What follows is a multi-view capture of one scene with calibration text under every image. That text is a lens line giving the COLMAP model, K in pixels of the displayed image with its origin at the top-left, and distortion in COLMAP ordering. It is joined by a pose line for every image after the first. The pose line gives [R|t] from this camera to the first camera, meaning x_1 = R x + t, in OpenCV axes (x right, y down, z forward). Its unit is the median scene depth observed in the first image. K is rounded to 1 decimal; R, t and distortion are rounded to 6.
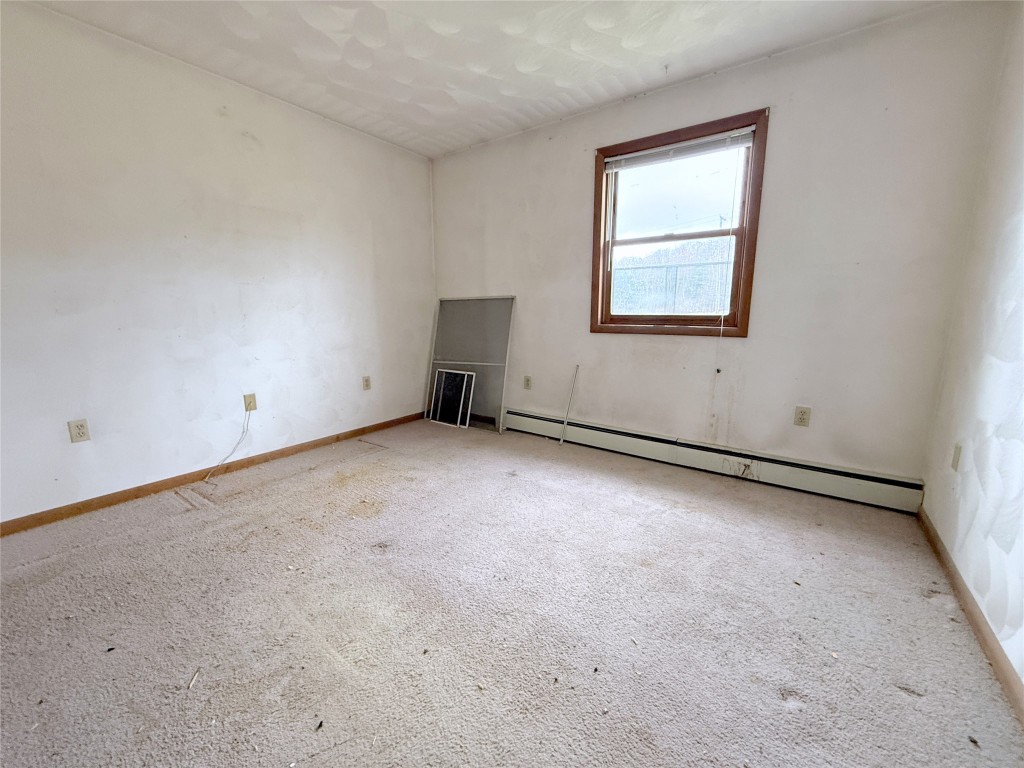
lens RADIAL K [[406.5, 0, 512.0], [0, 406.5, 384.0], [0, 0, 1]] dist [-0.002032, 0.000535]
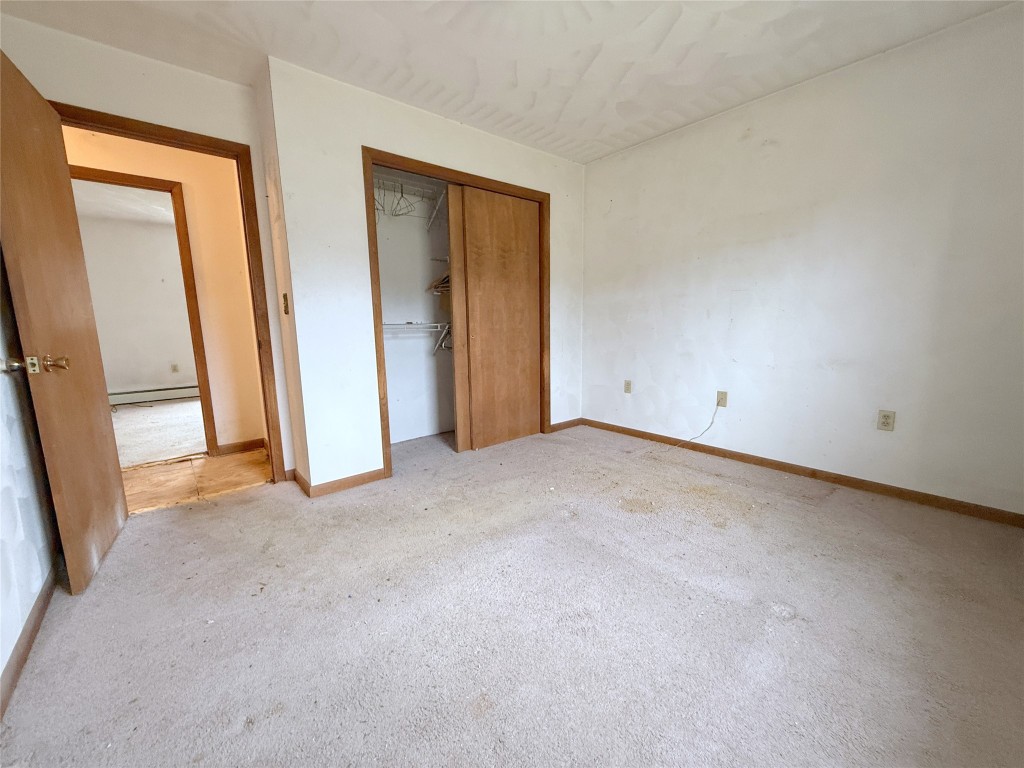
lens RADIAL K [[406.5, 0, 512.0], [0, 406.5, 384.0], [0, 0, 1]] dist [-0.002032, 0.000535]
pose [[-0.244134, 0.152168, -0.957728, 0.546372], [-0.158728, 0.968022, 0.194265, -0.118589], [0.956663, 0.199445, -0.212173, 0.693141]]
